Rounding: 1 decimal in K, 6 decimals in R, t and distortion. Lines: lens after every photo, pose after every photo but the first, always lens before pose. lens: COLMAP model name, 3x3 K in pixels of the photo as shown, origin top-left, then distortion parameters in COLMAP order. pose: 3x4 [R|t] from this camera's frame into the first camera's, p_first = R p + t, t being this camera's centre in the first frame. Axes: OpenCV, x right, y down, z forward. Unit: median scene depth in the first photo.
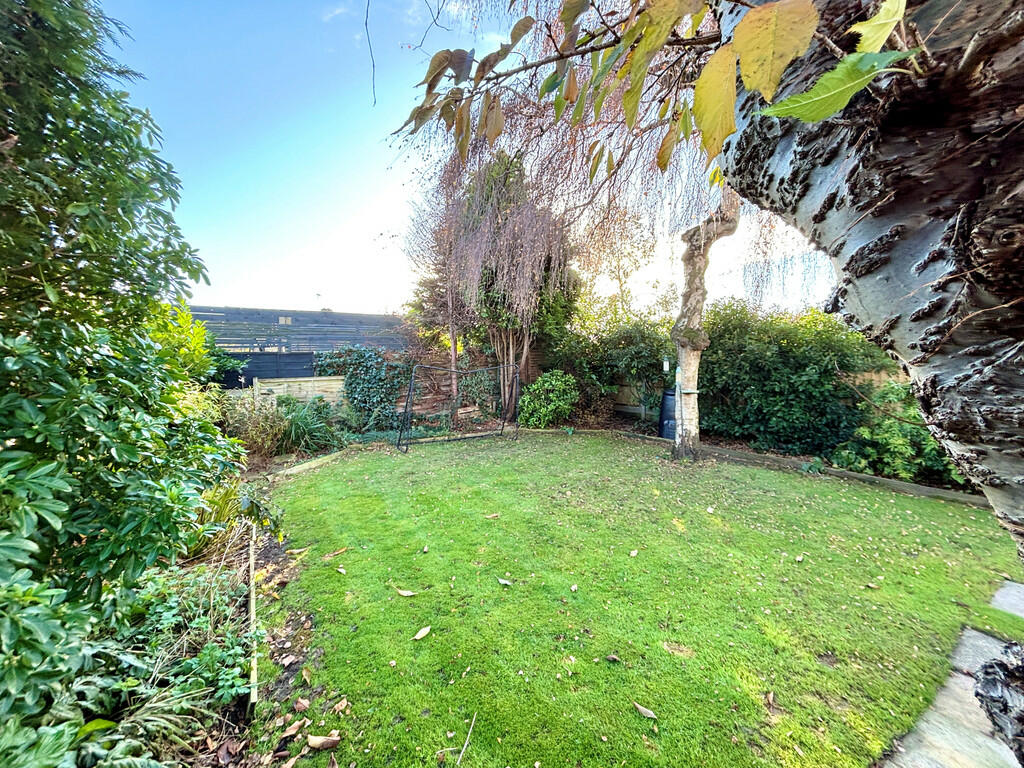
lens RADIAL K [[413.5, 0, 507.8], [0, 413.5, 386.2], [0, 0, 1]] dist [-0.000249, 0.000140]
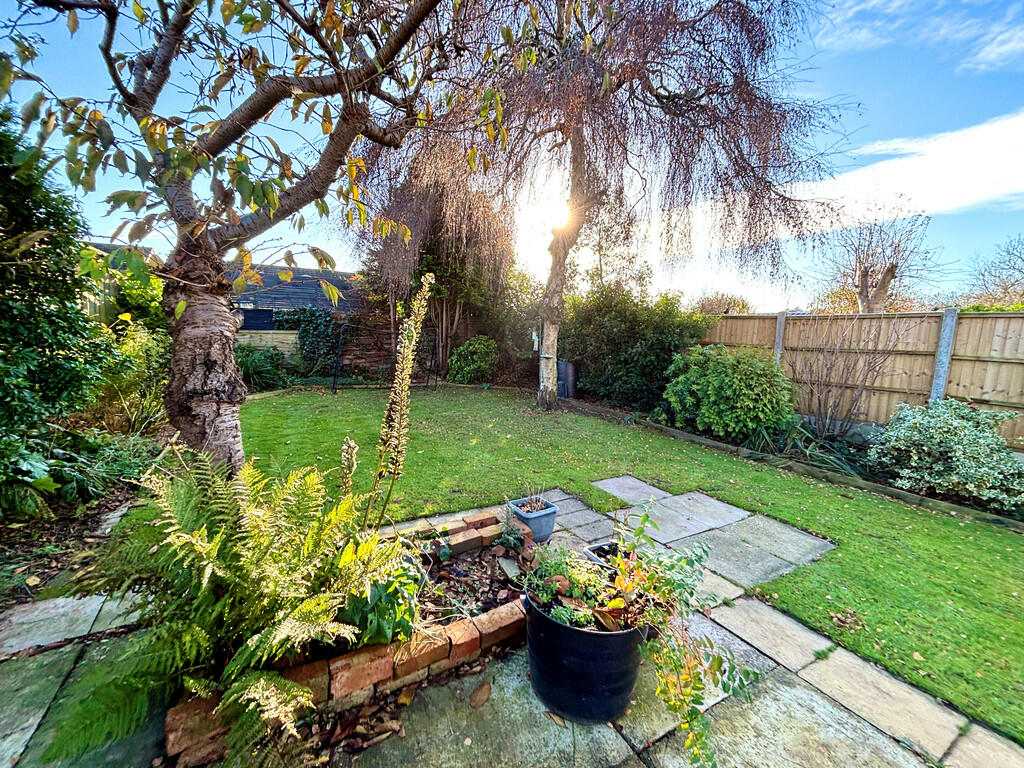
lens RADIAL K [[413.5, 0, 514.4], [0, 413.5, 384.4], [0, 0, 1]] dist [-0.000249, 0.000140]
pose [[0.998420, 0.055011, -0.011459, 0.266096], [-0.053966, 0.995549, 0.077268, 0.004072], [0.015658, -0.076528, 0.996944, -0.212660]]
